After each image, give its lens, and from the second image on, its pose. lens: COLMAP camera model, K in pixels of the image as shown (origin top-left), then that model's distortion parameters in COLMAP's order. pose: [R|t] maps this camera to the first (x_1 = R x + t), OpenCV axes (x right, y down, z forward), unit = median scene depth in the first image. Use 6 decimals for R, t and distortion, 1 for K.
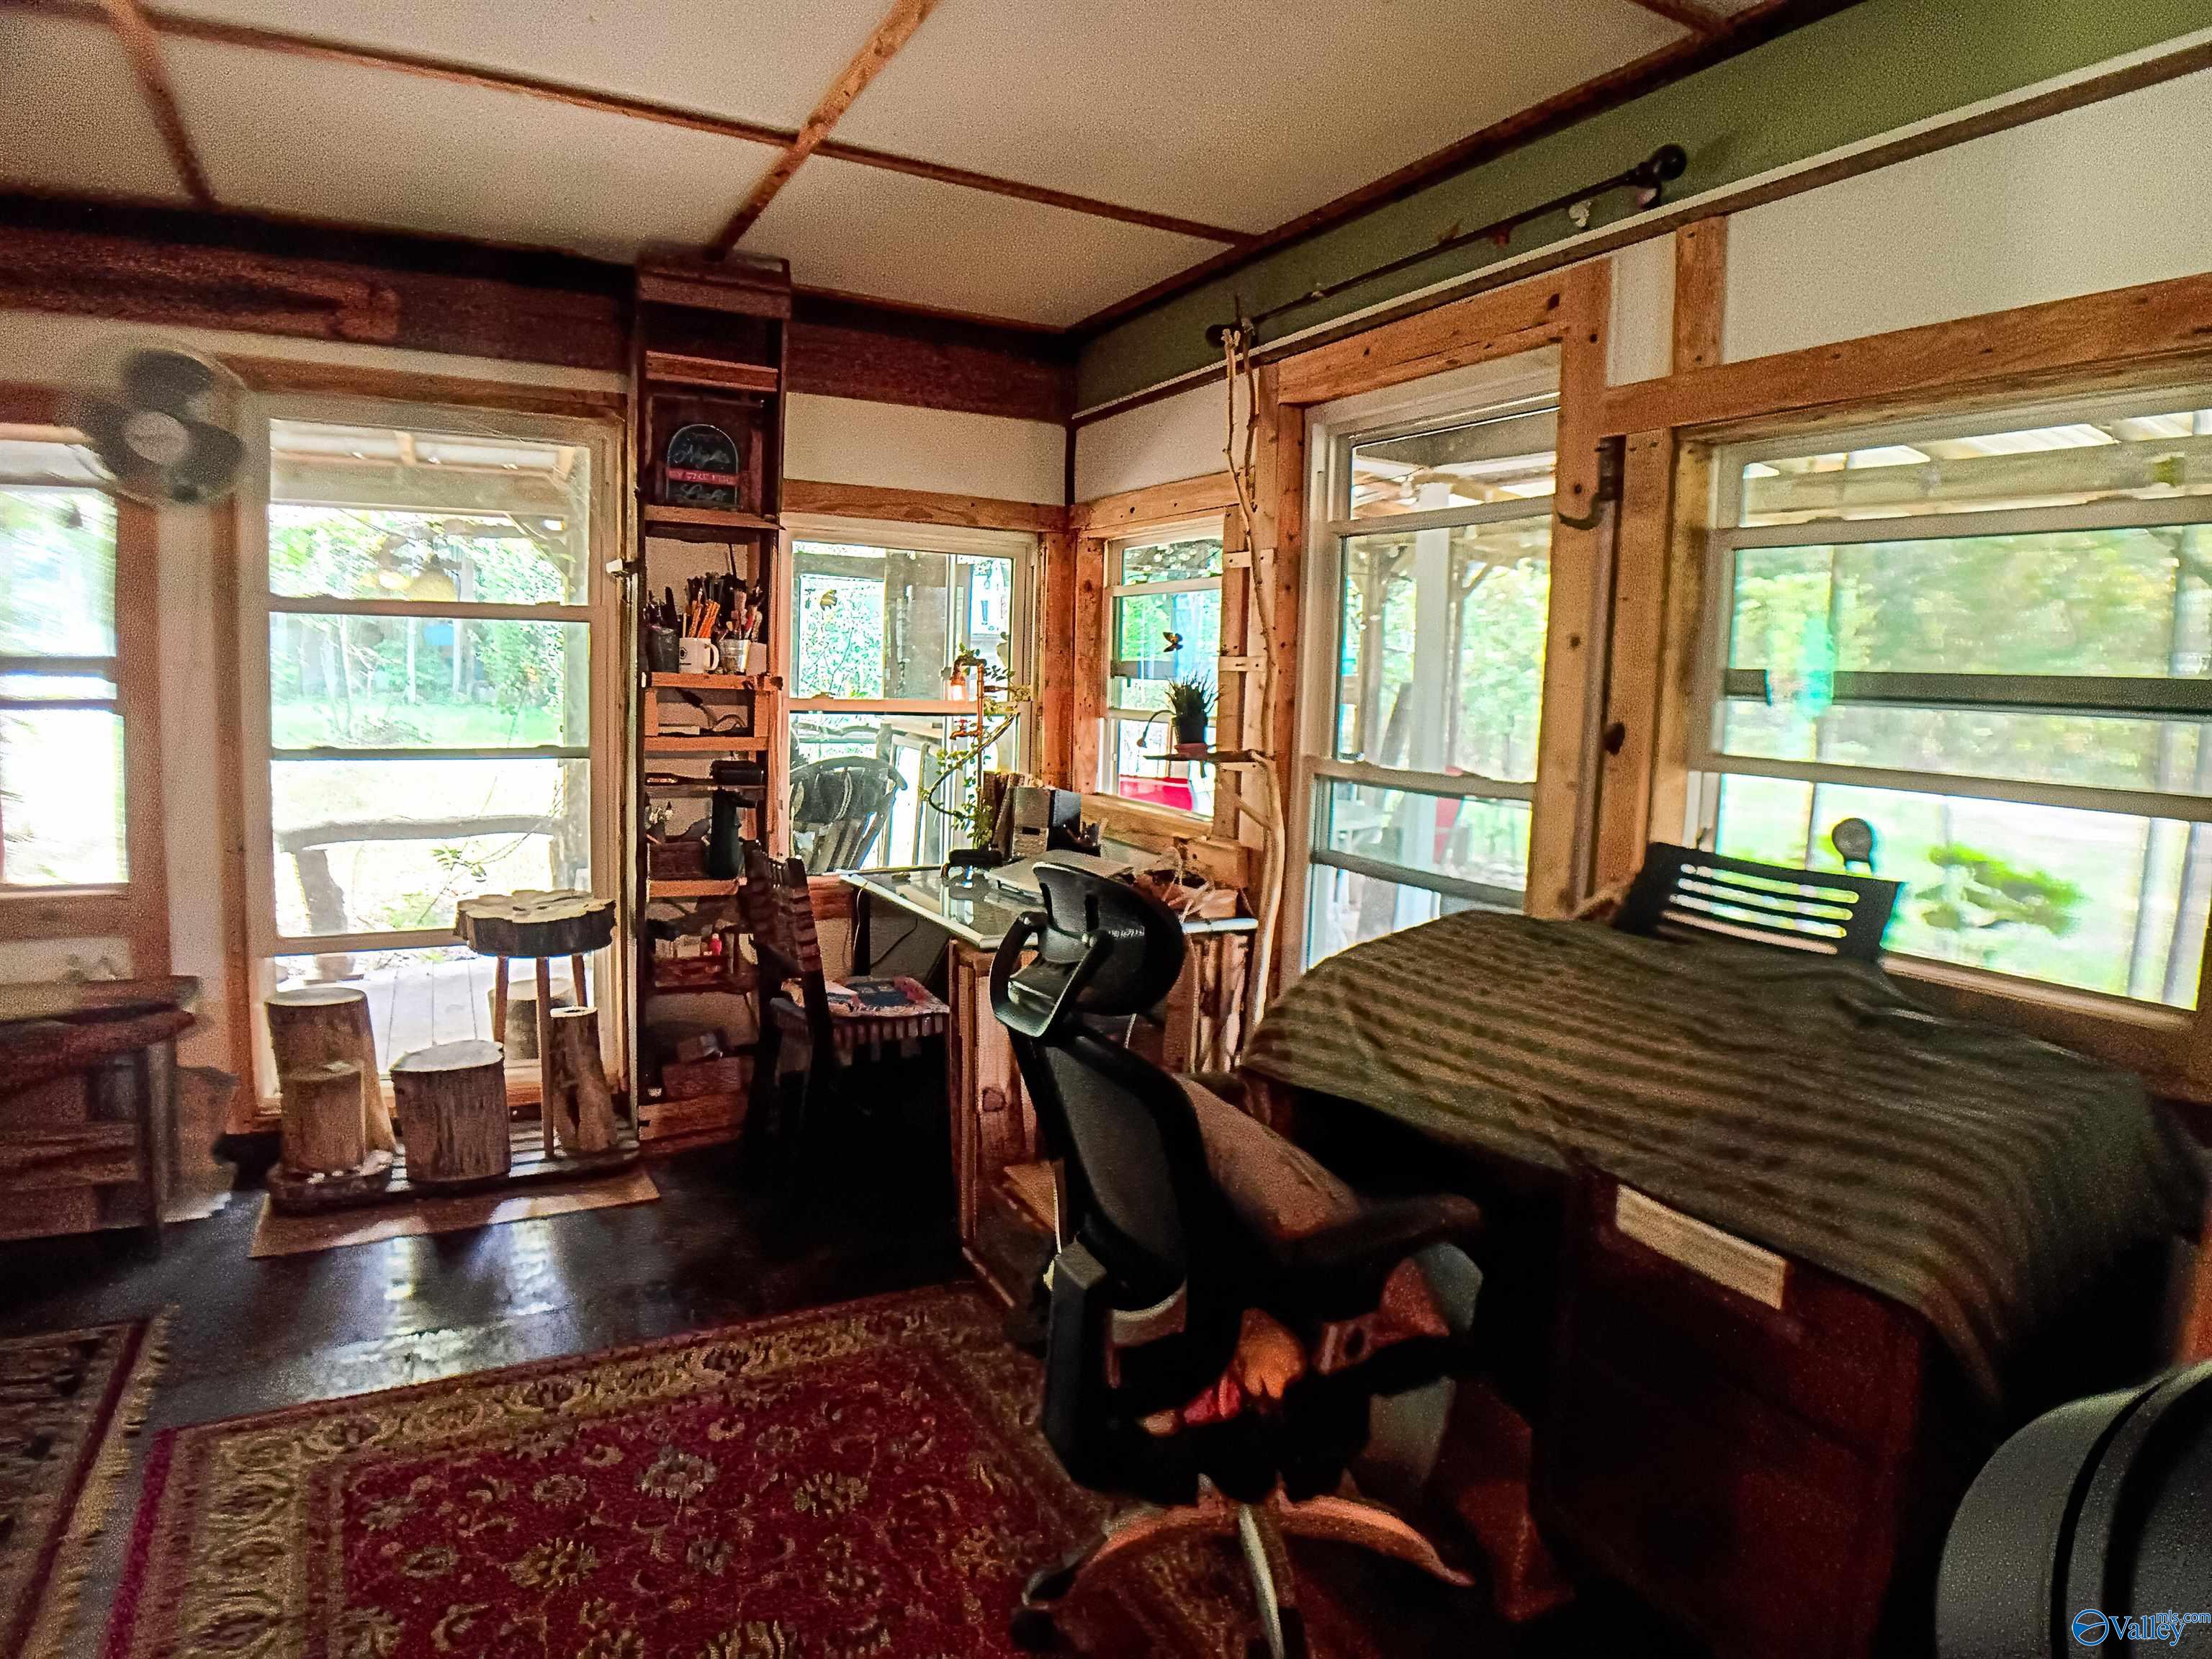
lens RADIAL K [[1266.9, 0, 1102.1], [0, 1266.9, 819.1], [0, 0, 1]] dist [-0.101696, 0.016438]
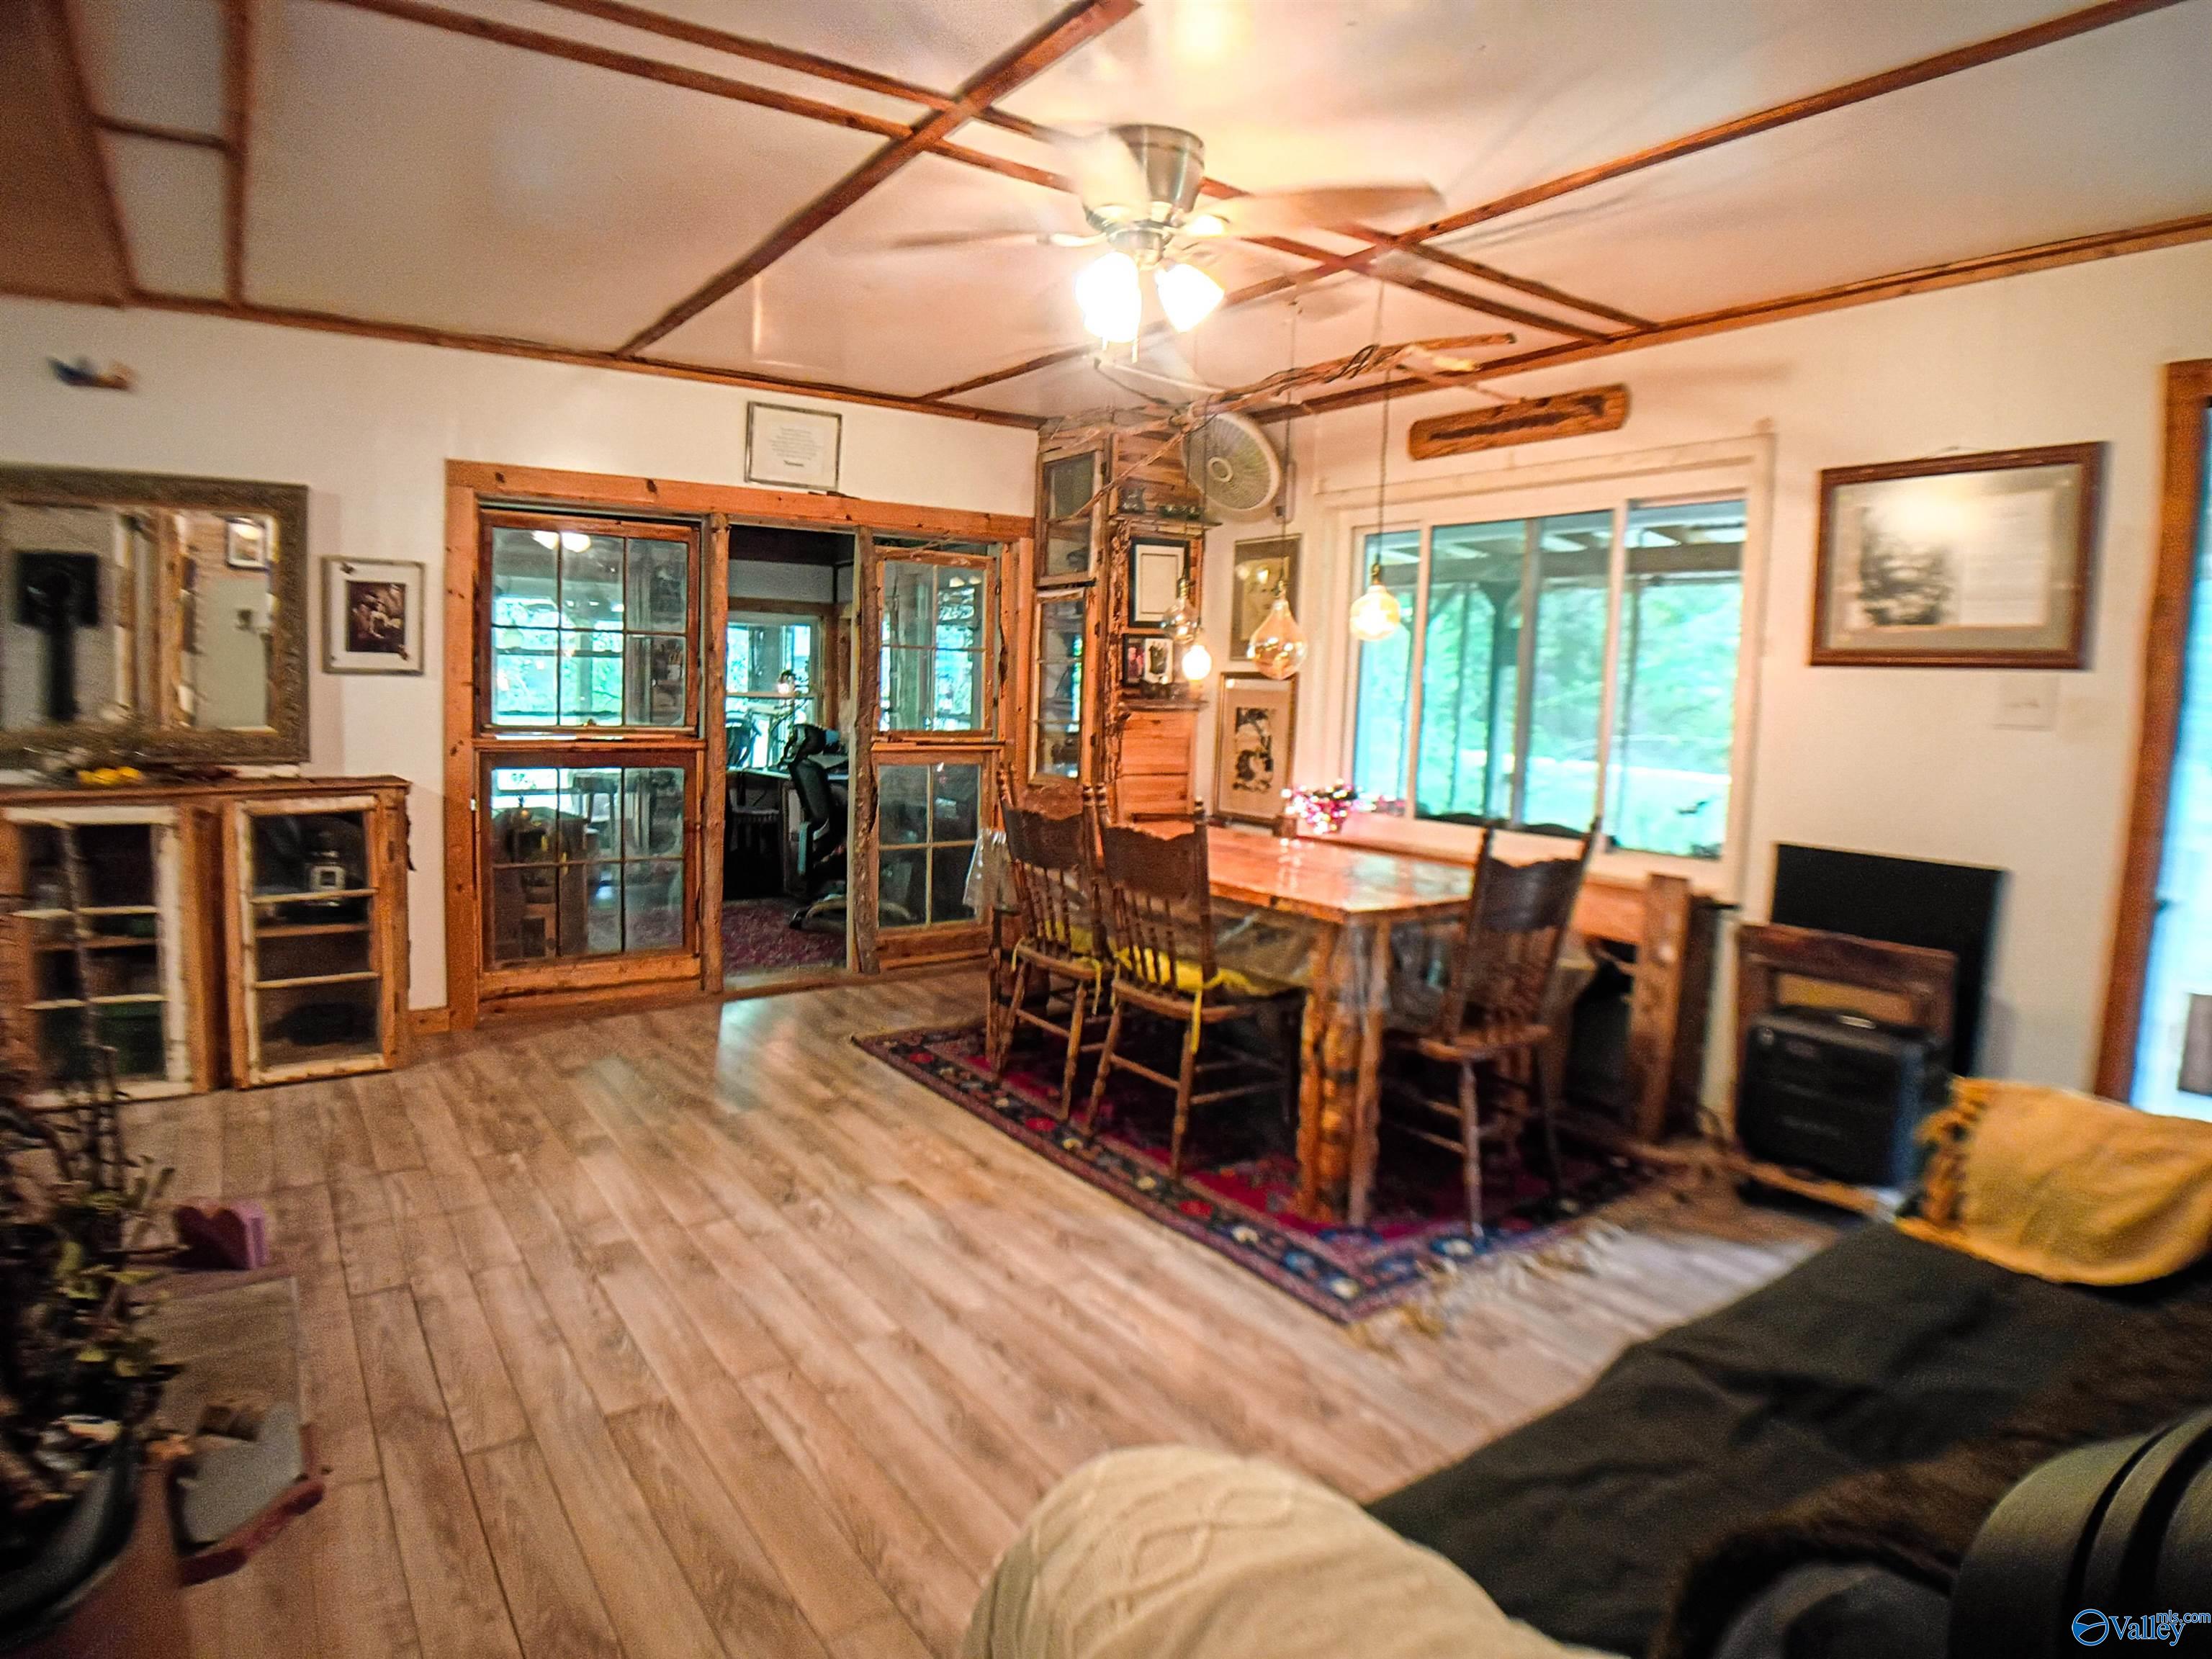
lens RADIAL K [[1277.6, 0, 1102.0], [0, 1277.6, 816.8], [0, 0, 1]] dist [-0.100359, 0.012936]
pose [[0.993757, -0.013822, 0.110703, 0.221823], [0.015114, 0.999827, -0.010838, 0.183475], [-0.110534, 0.012444, 0.993794, -1.477908]]
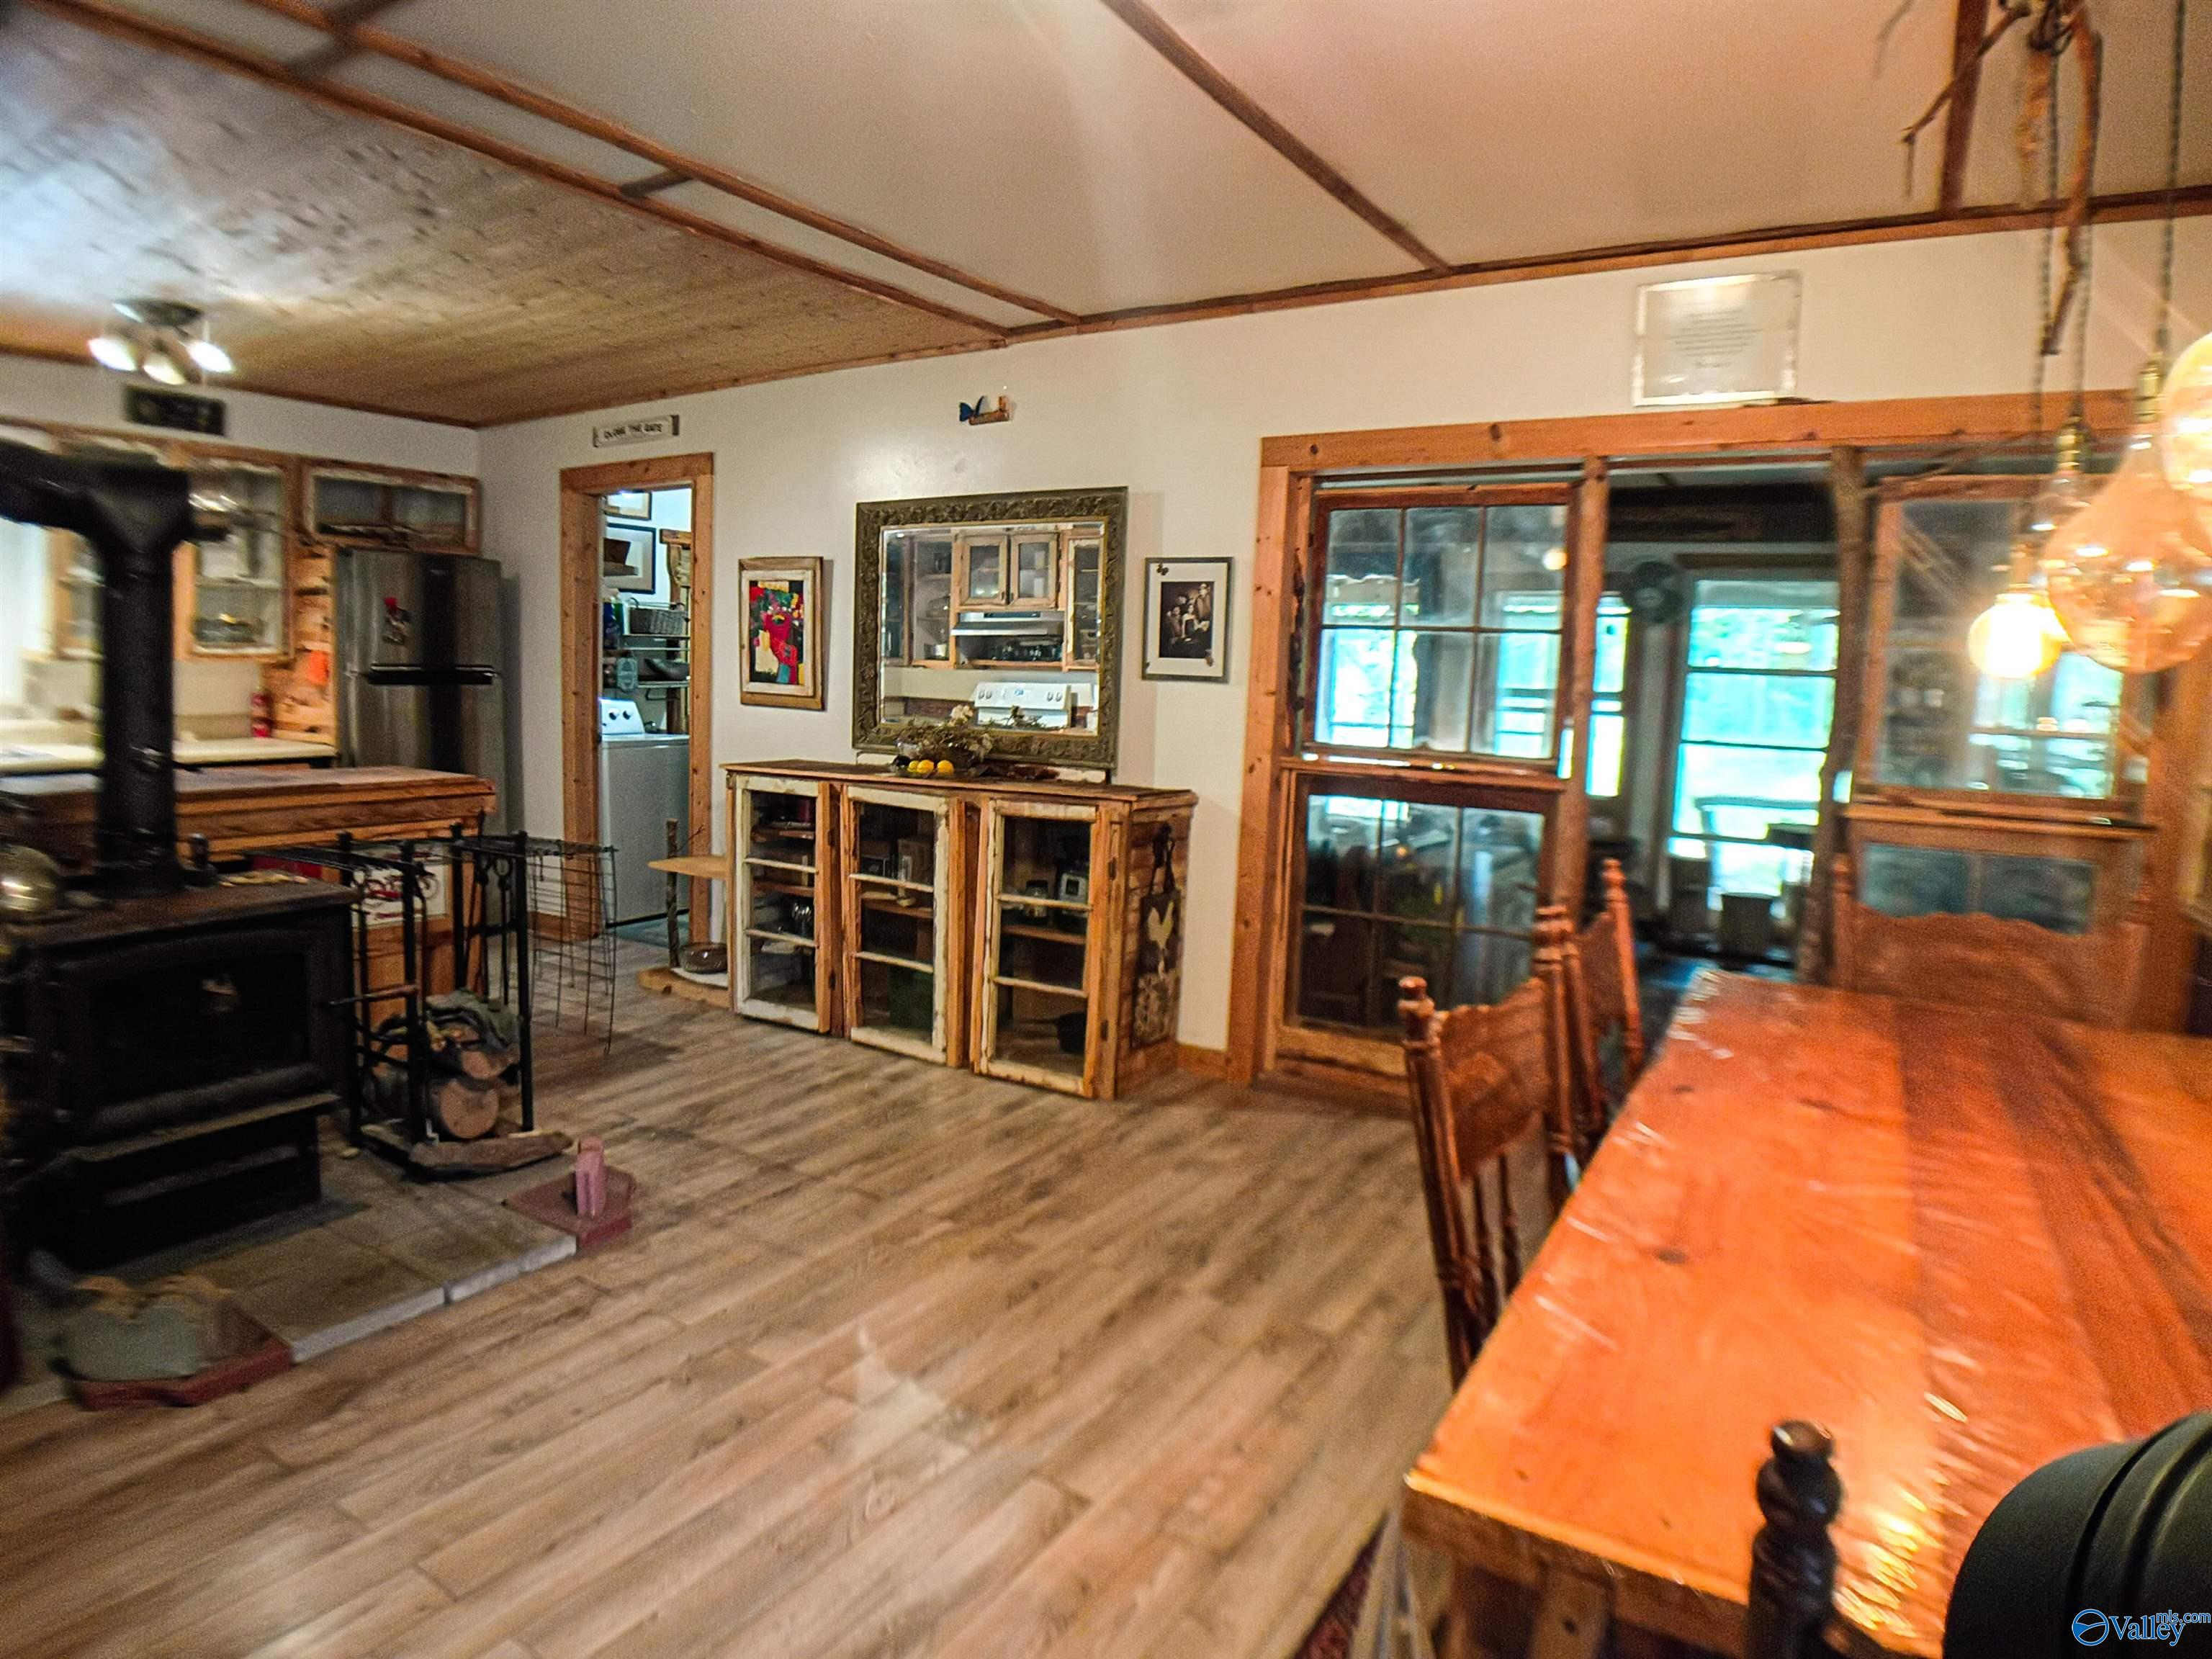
lens RADIAL K [[1275.0, 0, 1105.3], [0, 1275.0, 819.0], [0, 0, 1]] dist [-0.100243, 0.023160]
pose [[0.489969, 0.082185, -0.867857, 0.634156], [-0.115632, 0.992876, 0.028741, 0.120439], [0.864037, 0.086270, 0.495982, -0.830220]]
